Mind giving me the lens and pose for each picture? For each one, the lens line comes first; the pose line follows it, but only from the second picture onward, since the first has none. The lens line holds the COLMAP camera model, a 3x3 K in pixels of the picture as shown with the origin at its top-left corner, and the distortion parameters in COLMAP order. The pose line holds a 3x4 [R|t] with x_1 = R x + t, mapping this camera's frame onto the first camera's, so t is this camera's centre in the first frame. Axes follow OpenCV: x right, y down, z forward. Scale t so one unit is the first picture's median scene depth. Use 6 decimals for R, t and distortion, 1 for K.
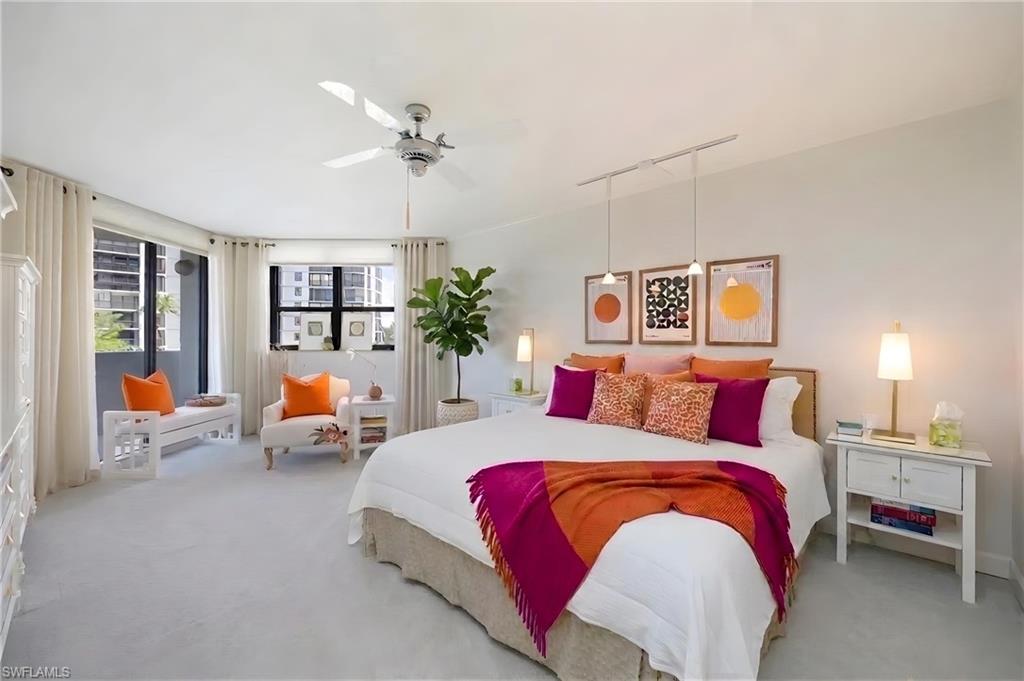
lens RADIAL K [[410.0, 0, 512.0], [0, 410.0, 340.5], [0, 0, 1]] dist [0.001133, -0.000120]
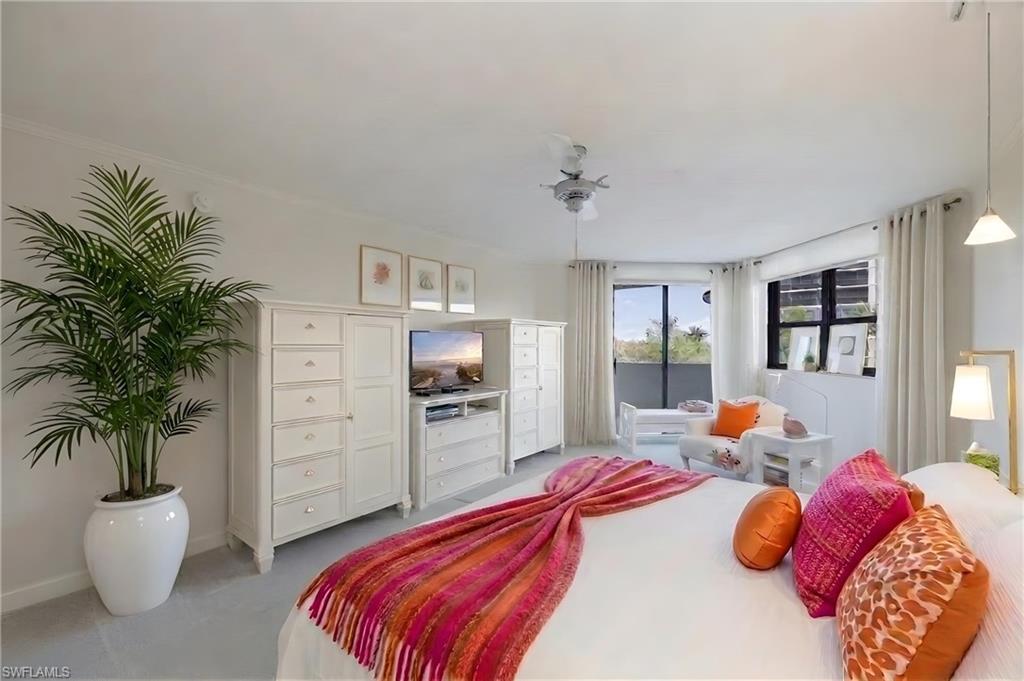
lens RADIAL K [[410.0, 0, 512.0], [0, 410.0, 340.5], [0, 0, 1]] dist [0.001133, -0.000120]
pose [[0.107300, -0.018488, -0.994055, 0.325556], [-0.007855, 0.999780, -0.019443, -0.019250], [0.994196, 0.009894, 0.107131, 0.292416]]
